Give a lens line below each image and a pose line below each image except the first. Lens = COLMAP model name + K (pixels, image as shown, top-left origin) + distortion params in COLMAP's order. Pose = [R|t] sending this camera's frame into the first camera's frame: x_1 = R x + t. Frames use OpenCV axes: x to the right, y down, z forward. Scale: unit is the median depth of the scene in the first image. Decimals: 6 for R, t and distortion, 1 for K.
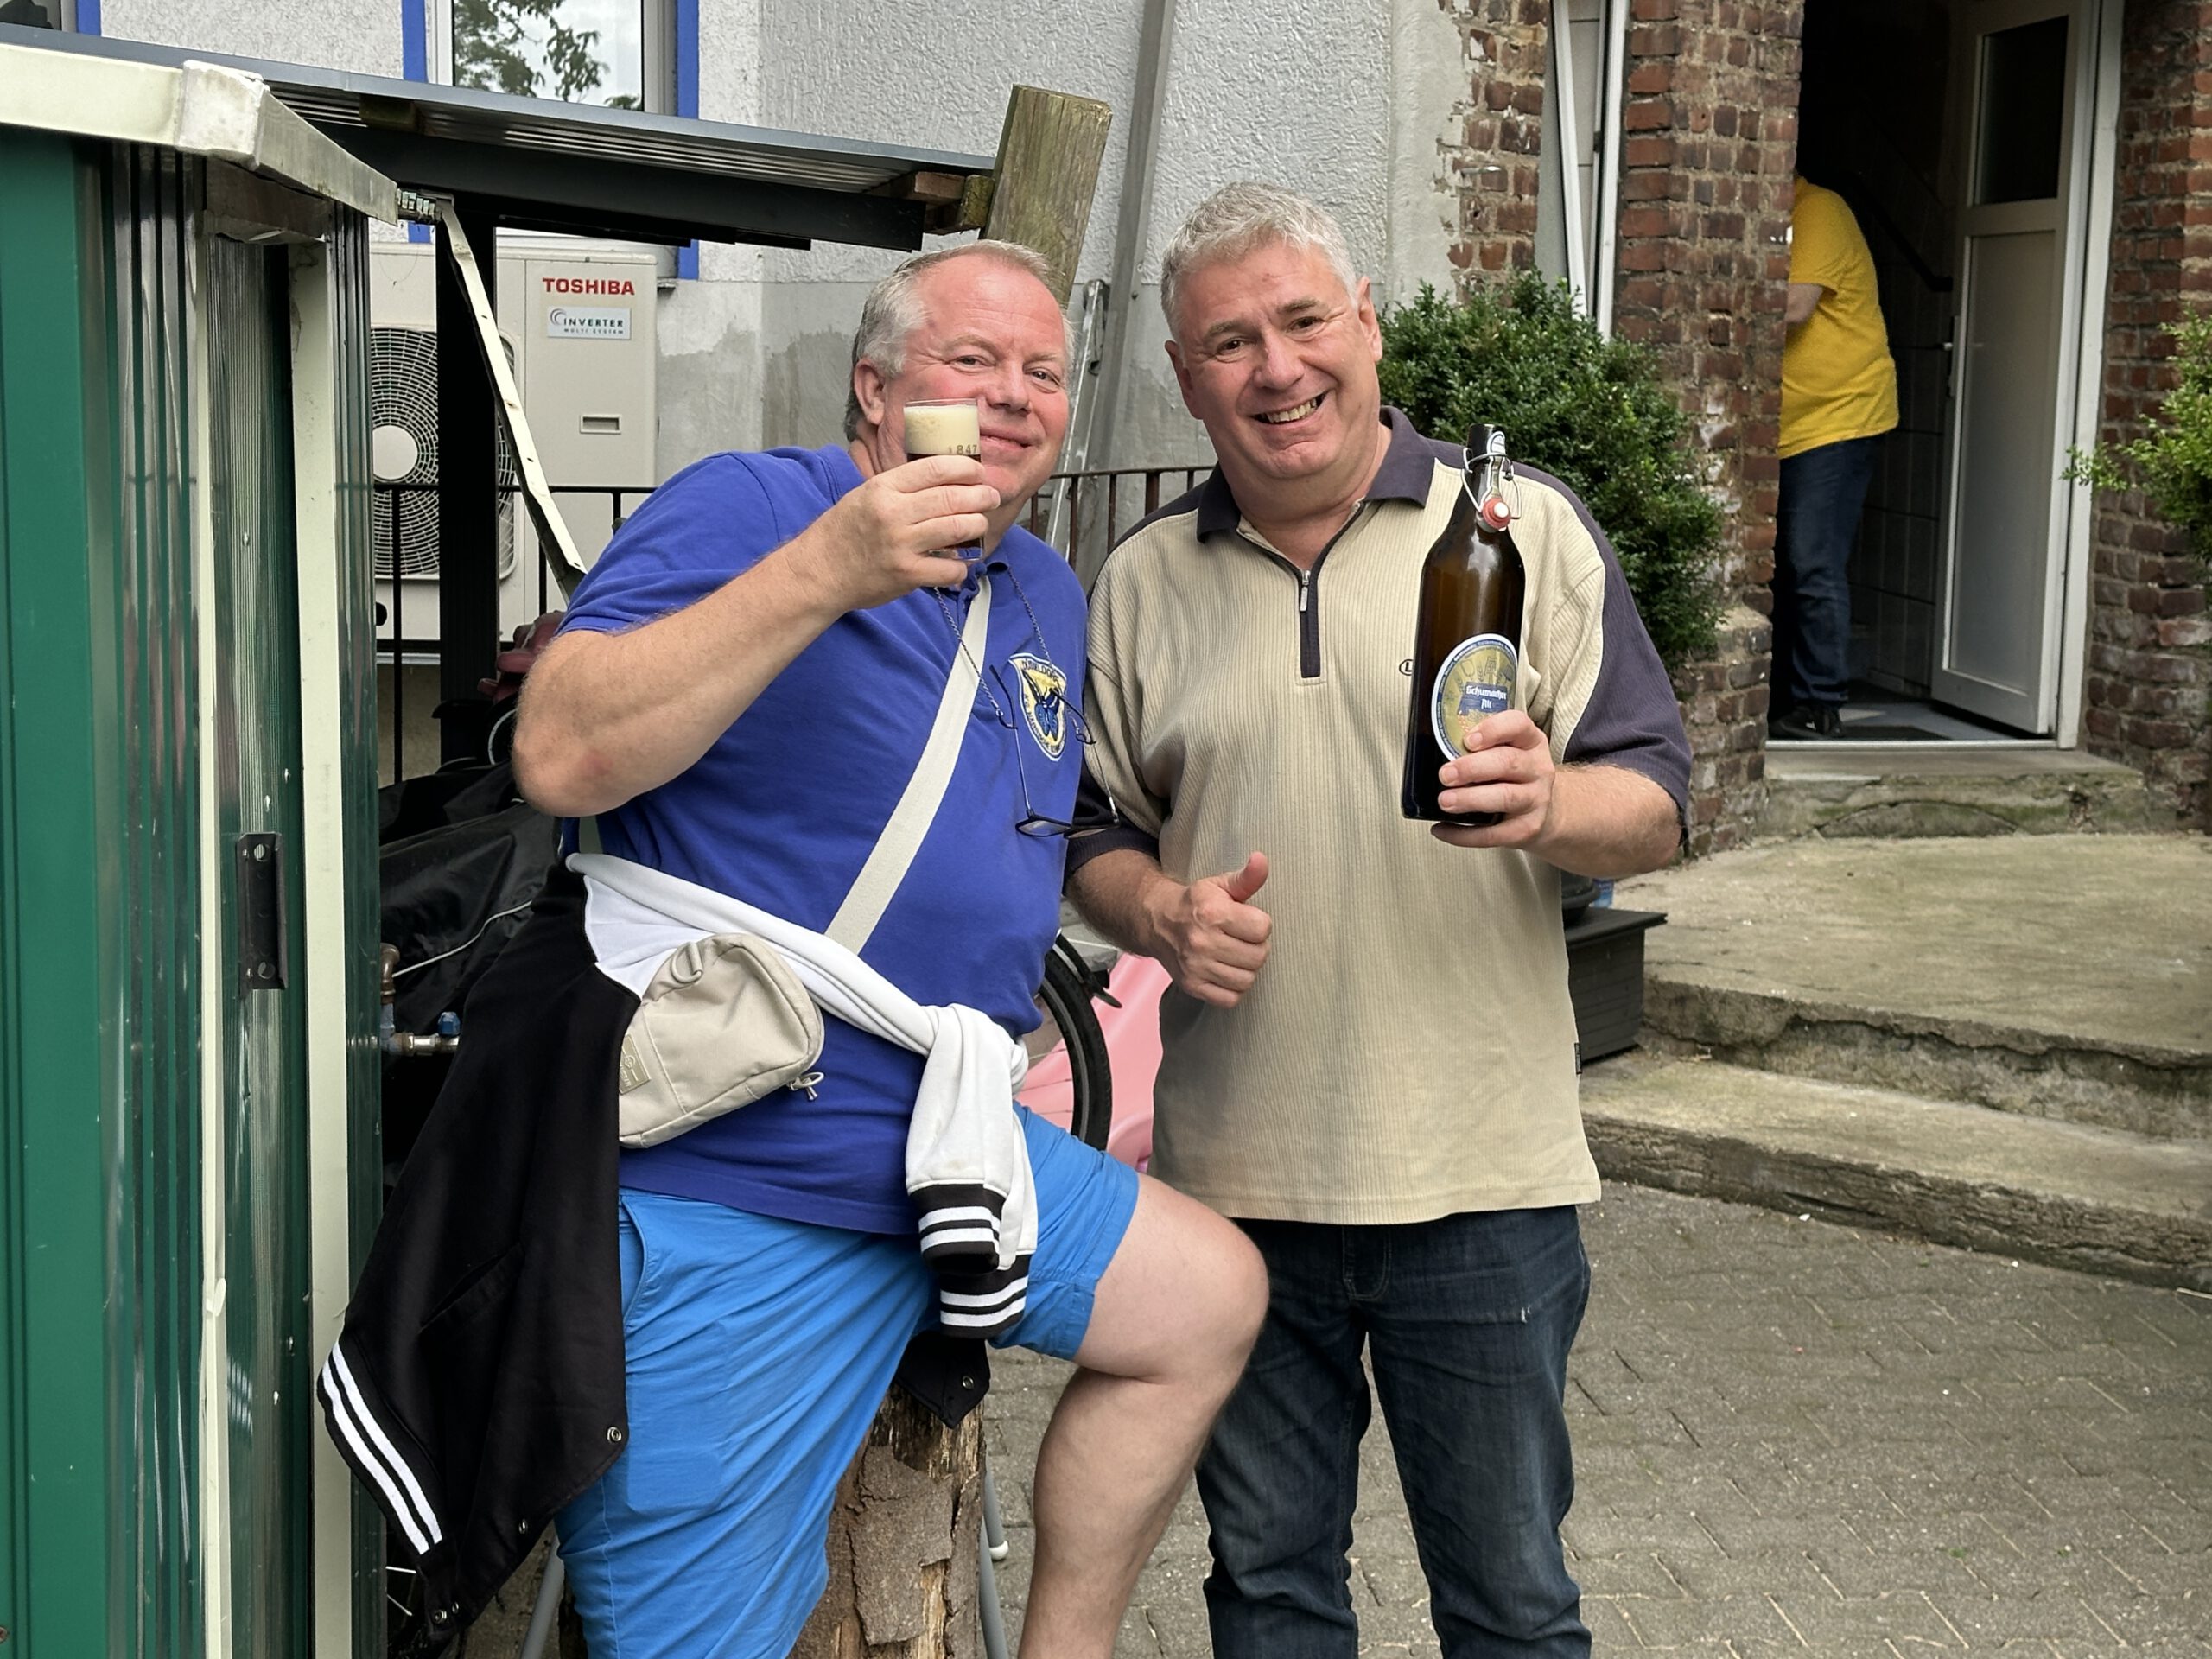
lens RADIAL K [[3582.1, 0, 1098.1], [0, 3582.1, 807.5], [0, 0, 1]] dist [0.176485, -0.177330]
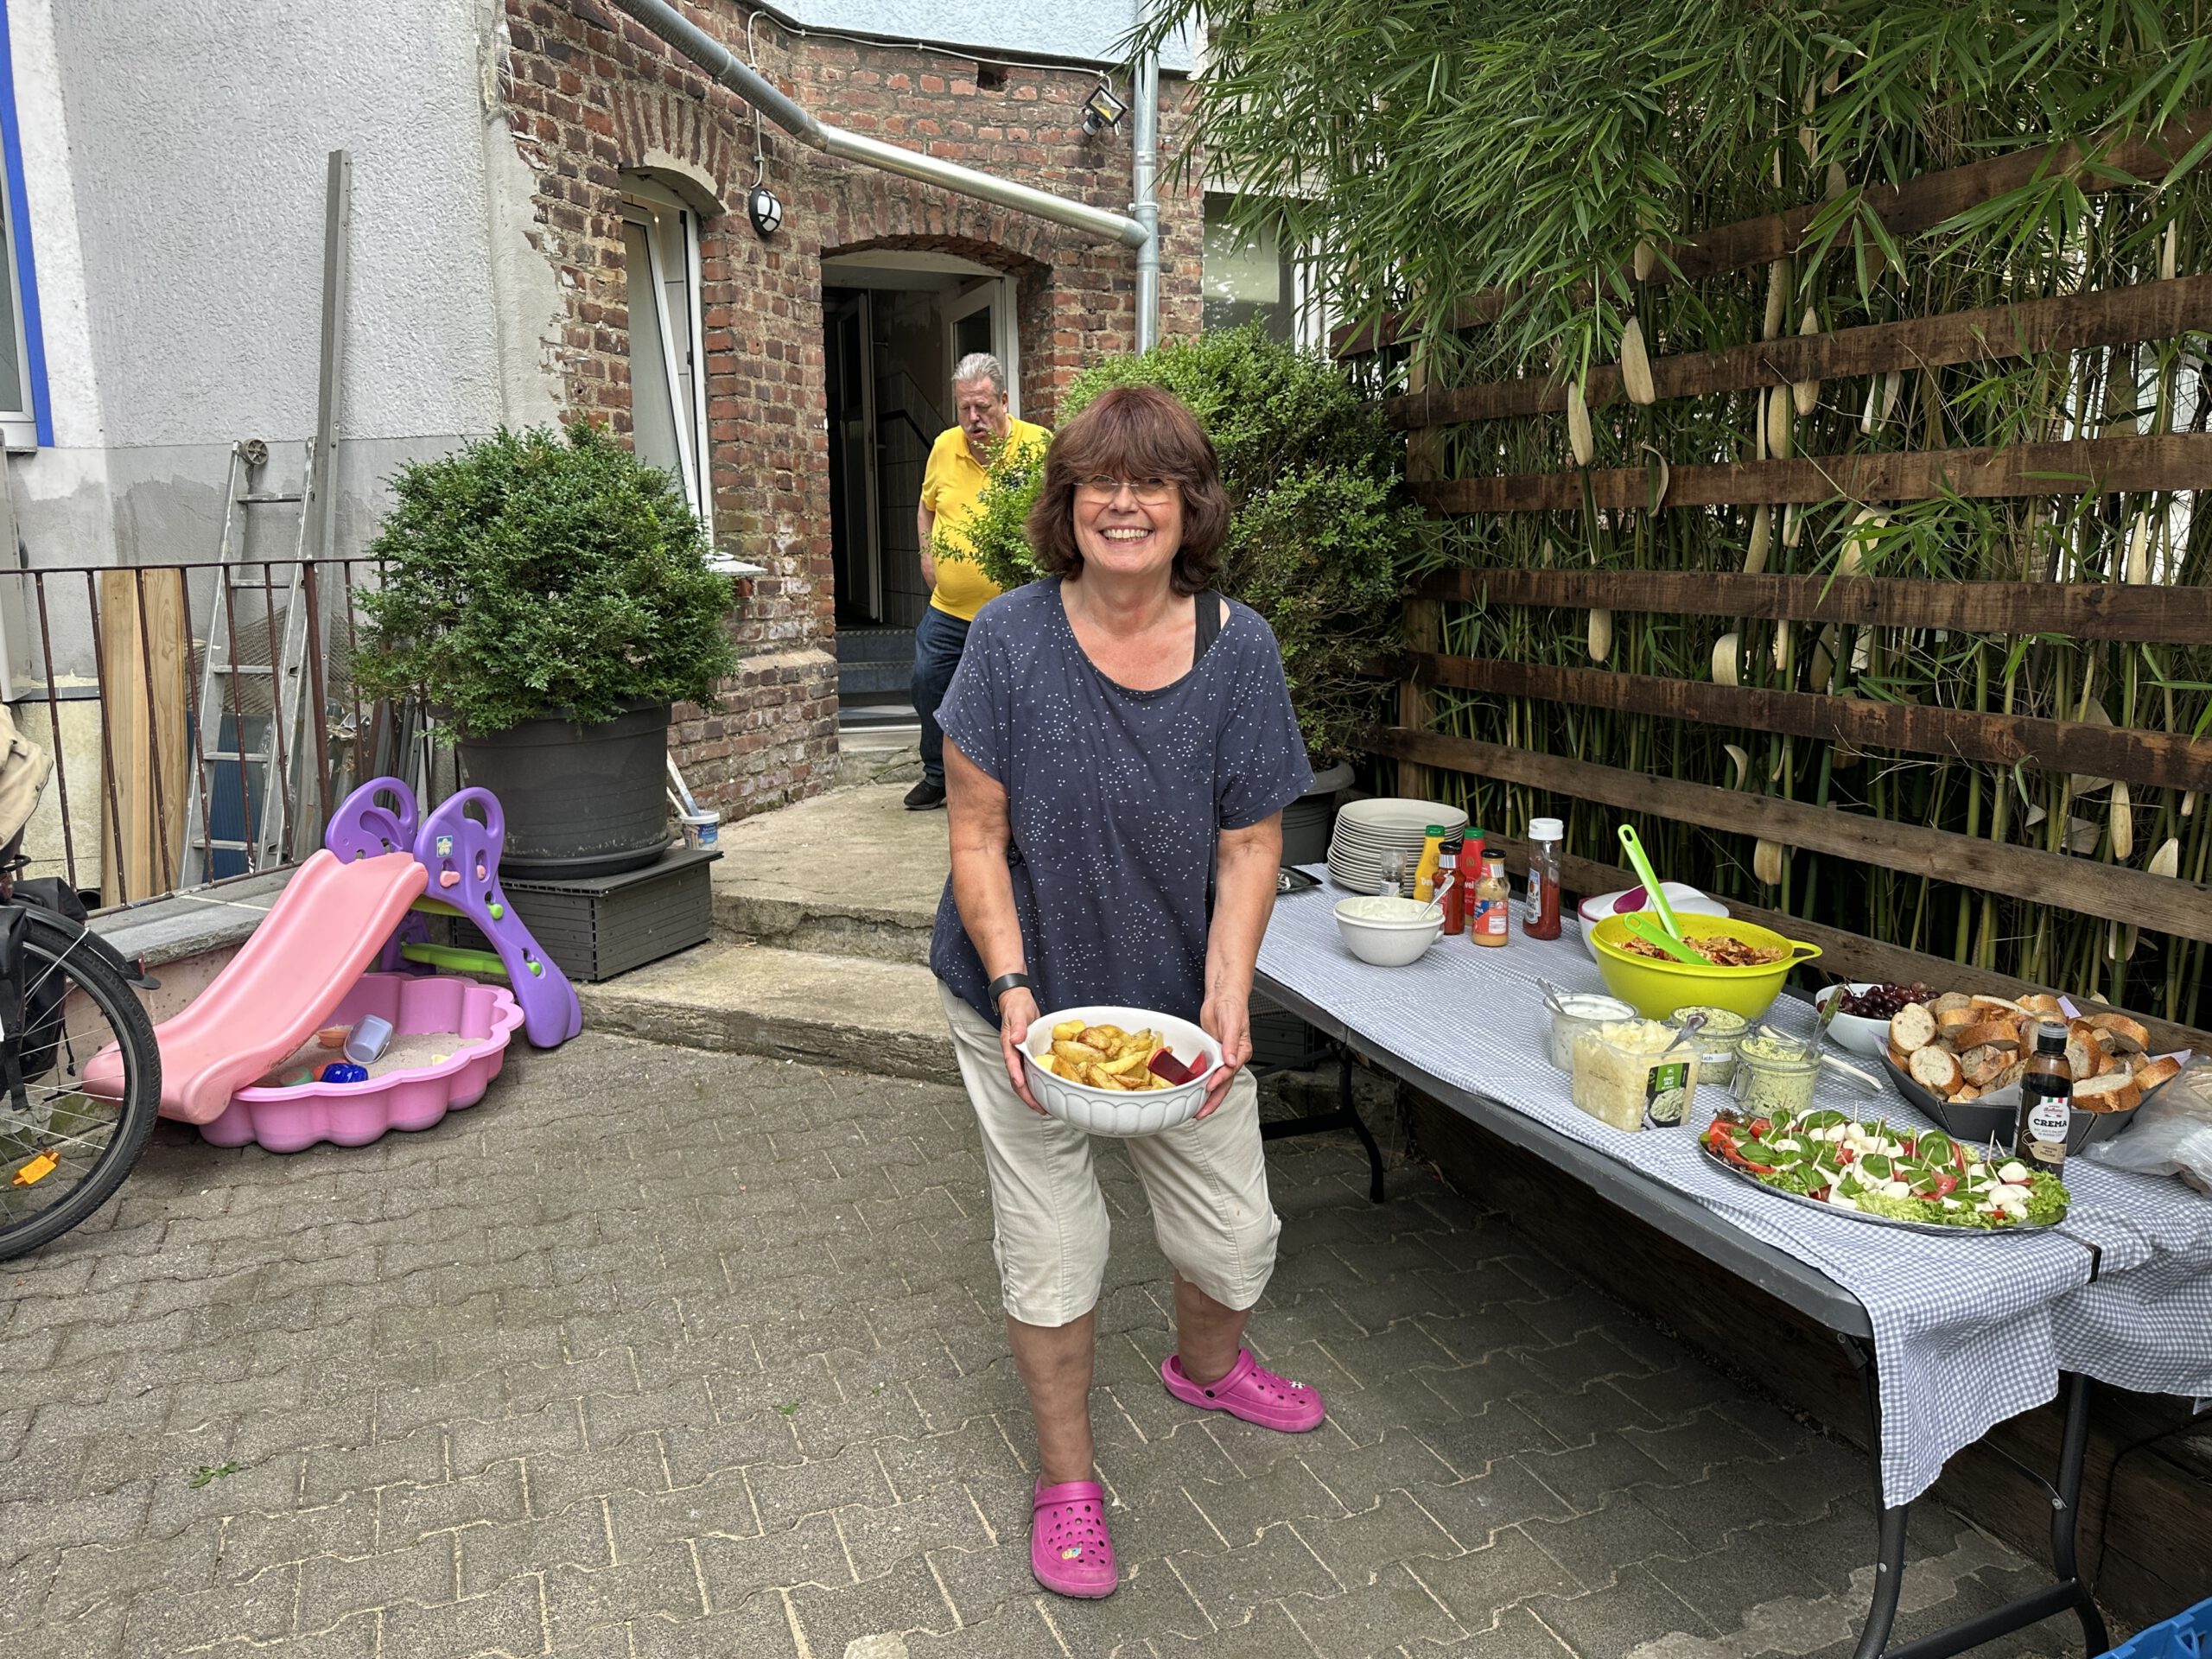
lens RADIAL K [[1555.9, 0, 1108.1], [0, 1555.9, 825.2], [0, 0, 1]] dist [0.161778, -0.308981]
pose [[0.965797, -0.066307, 0.250678, 0.138447], [0.053658, 0.996933, 0.056968, -0.009805], [-0.253687, -0.041569, 0.966393, 0.293521]]
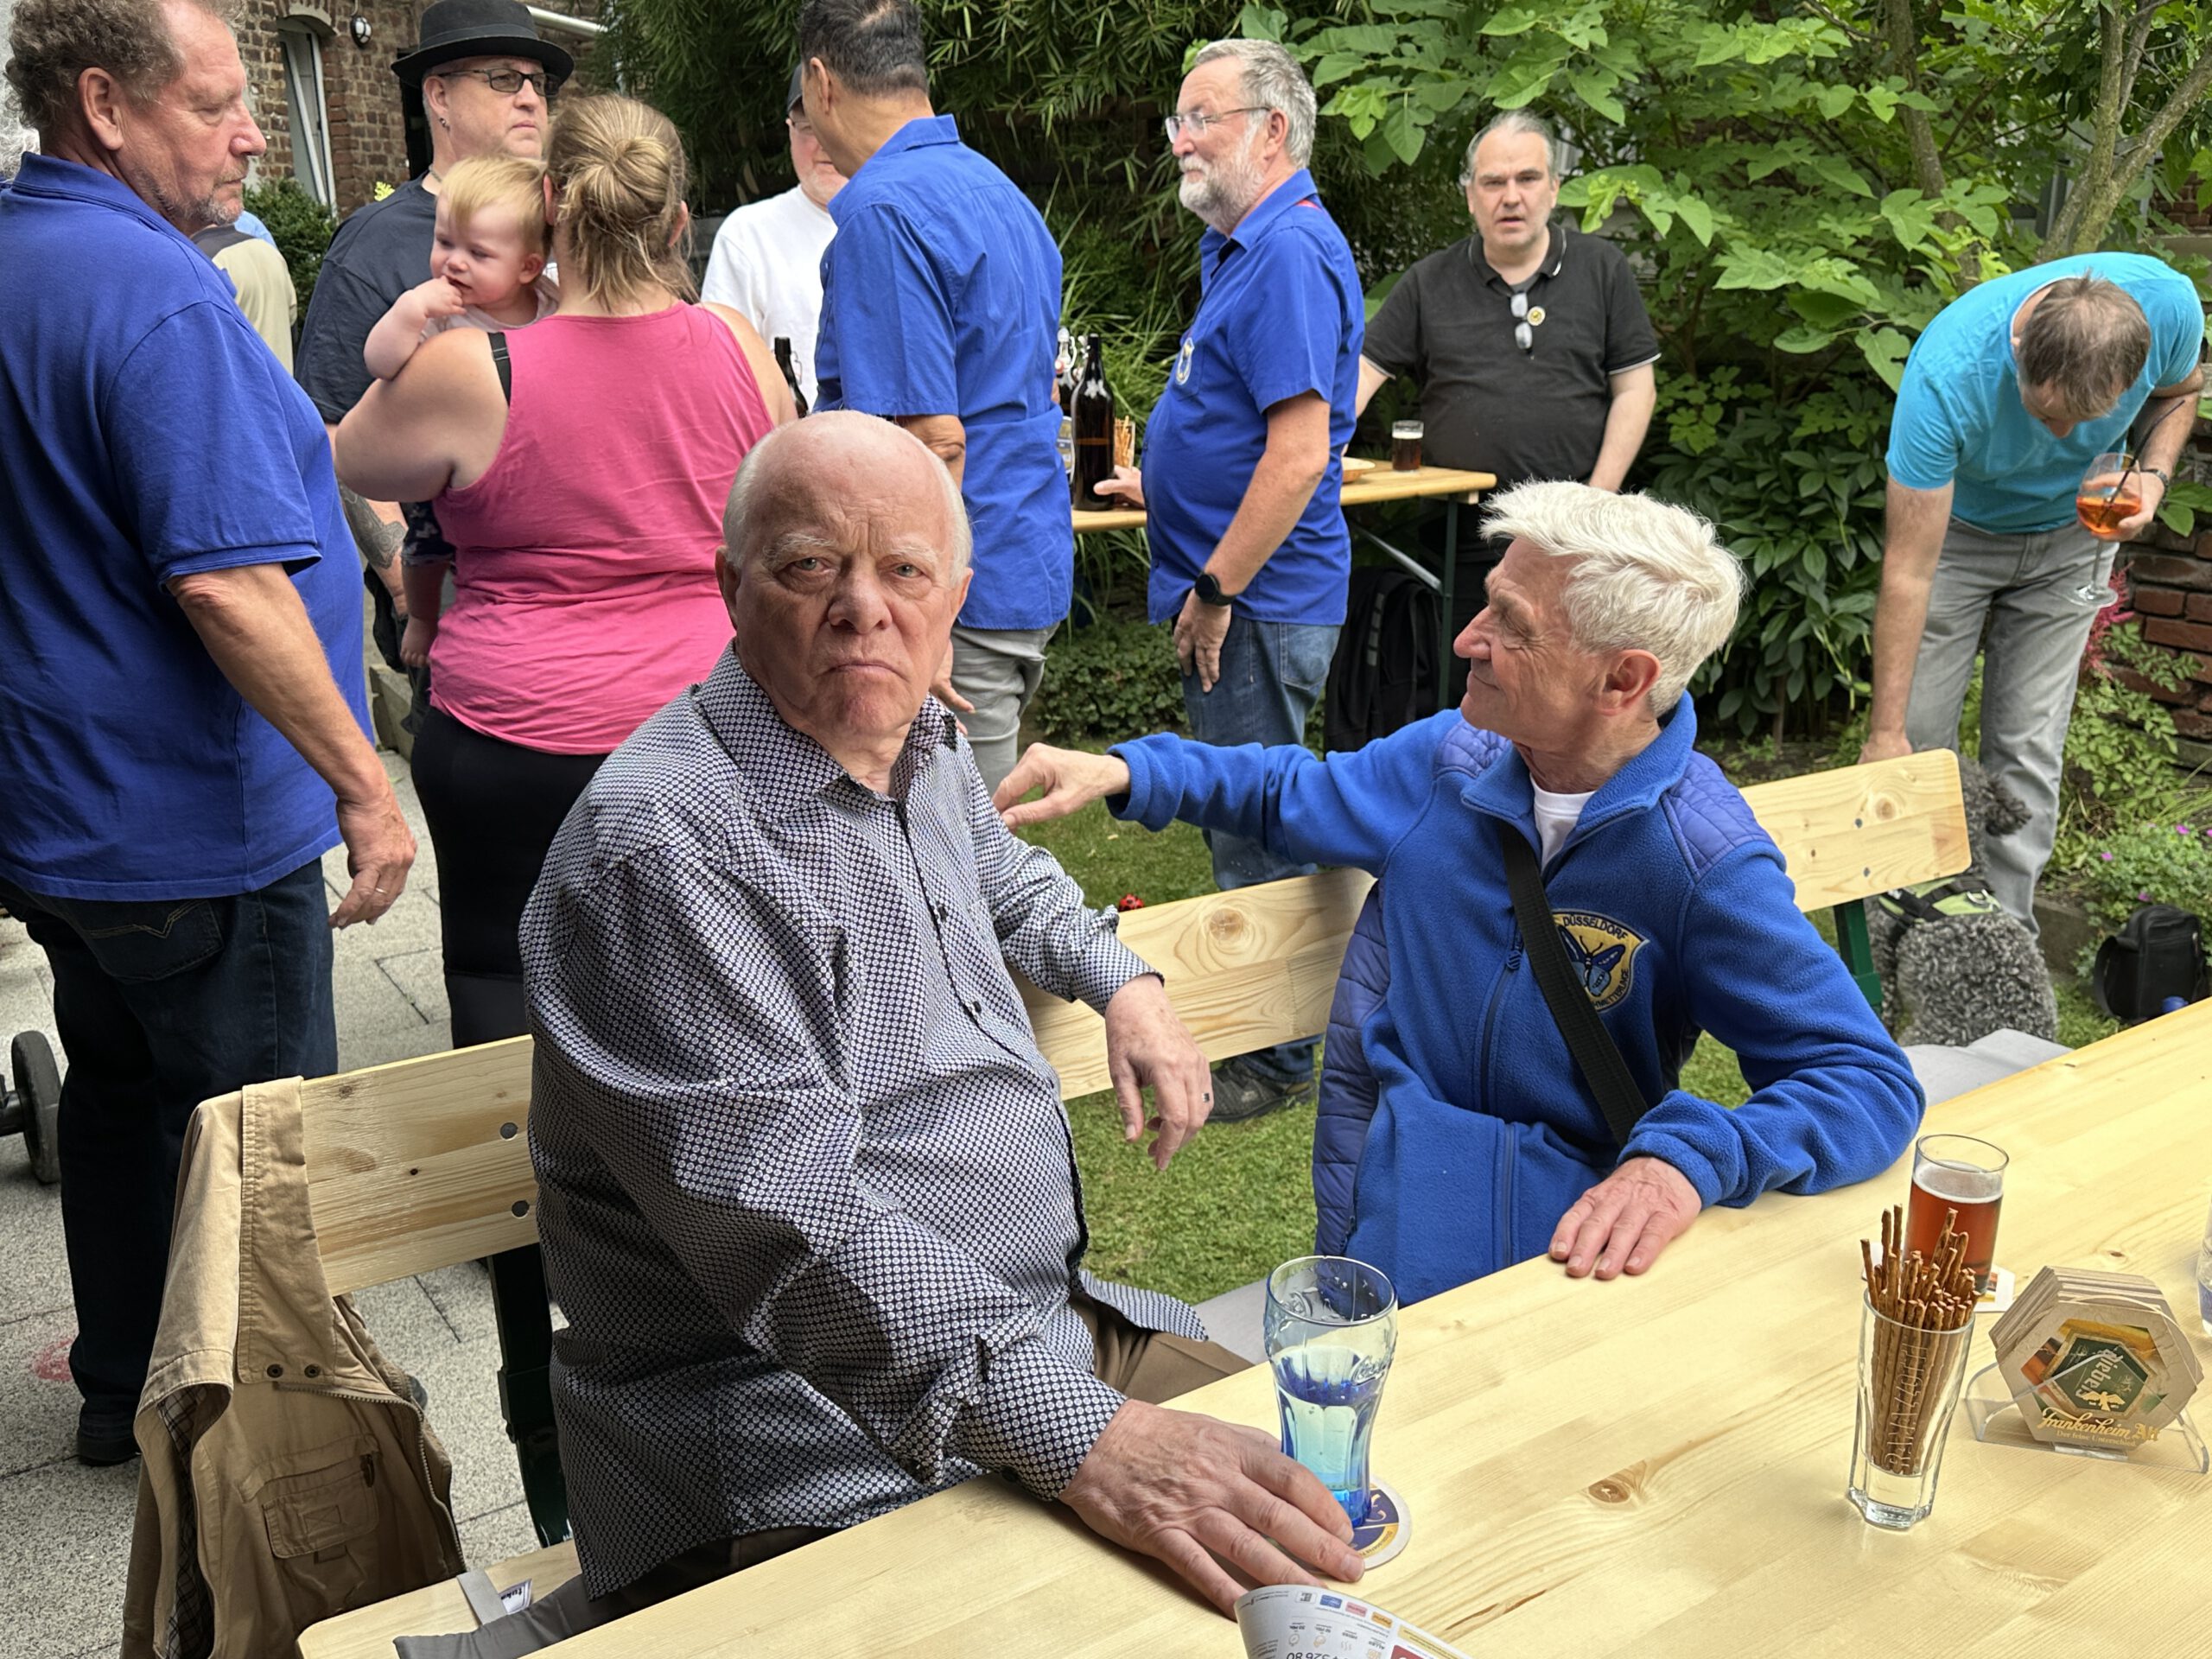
lens RADIAL K [[1934.0, 0, 1106.0], [0, 1934.0, 829.5], [0, 0, 1]] dist [0.063913, -0.116341]
pose [[0.905325, -0.146510, 0.398650, 0.021193], [0.075961, 0.979339, 0.187417, 0.093897], [-0.417871, -0.139391, 0.897749, -0.583395]]
